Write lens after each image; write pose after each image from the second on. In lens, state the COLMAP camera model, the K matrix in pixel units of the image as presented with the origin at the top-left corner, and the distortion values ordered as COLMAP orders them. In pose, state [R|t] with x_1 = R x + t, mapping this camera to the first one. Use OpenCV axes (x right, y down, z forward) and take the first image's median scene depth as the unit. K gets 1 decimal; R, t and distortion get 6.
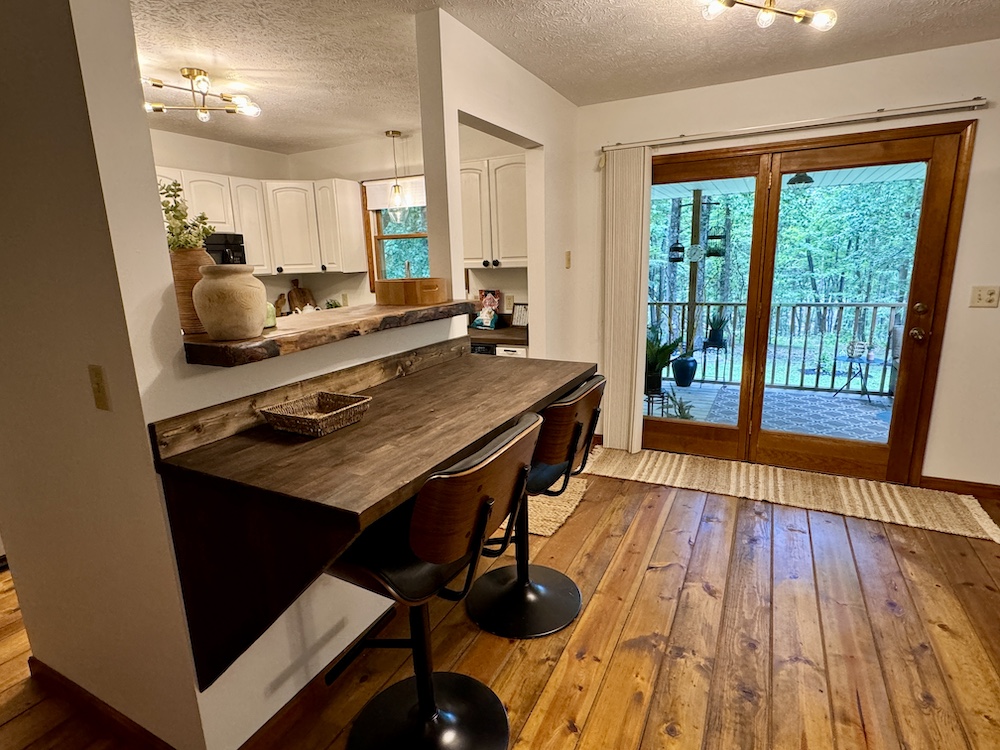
lens RADIAL K [[528.0, 0, 497.4], [0, 528.0, 374.1], [0, 0, 1]] dist [-0.000204, 0.002678]
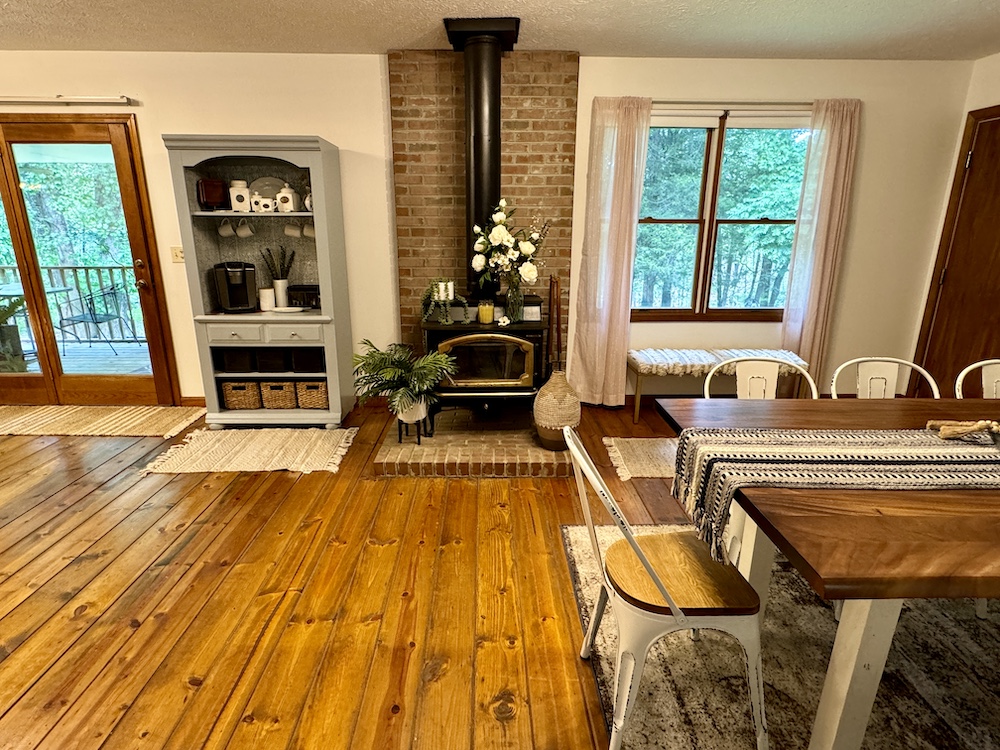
lens RADIAL K [[528.0, 0, 497.4], [0, 528.0, 374.1], [0, 0, 1]] dist [-0.000204, 0.002678]
pose [[0.879415, -0.096734, 0.466125, 0.652663], [0.071034, 0.994840, 0.072441, 0.073171], [-0.470727, -0.030595, 0.881748, -0.355270]]
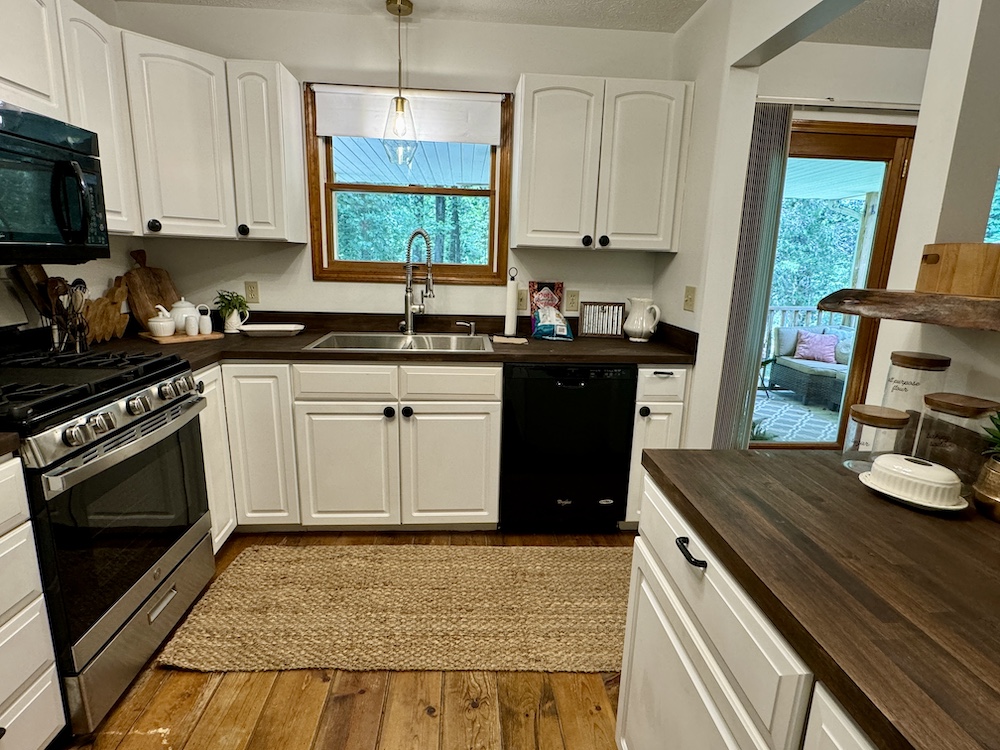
lens RADIAL K [[528.0, 0, 497.4], [0, 528.0, 374.1], [0, 0, 1]] dist [-0.000204, 0.002678]
pose [[0.855295, -0.056210, 0.515083, -0.415156], [0.057758, 0.998246, 0.013028, -0.052170], [-0.514912, 0.018607, 0.857041, 0.442401]]
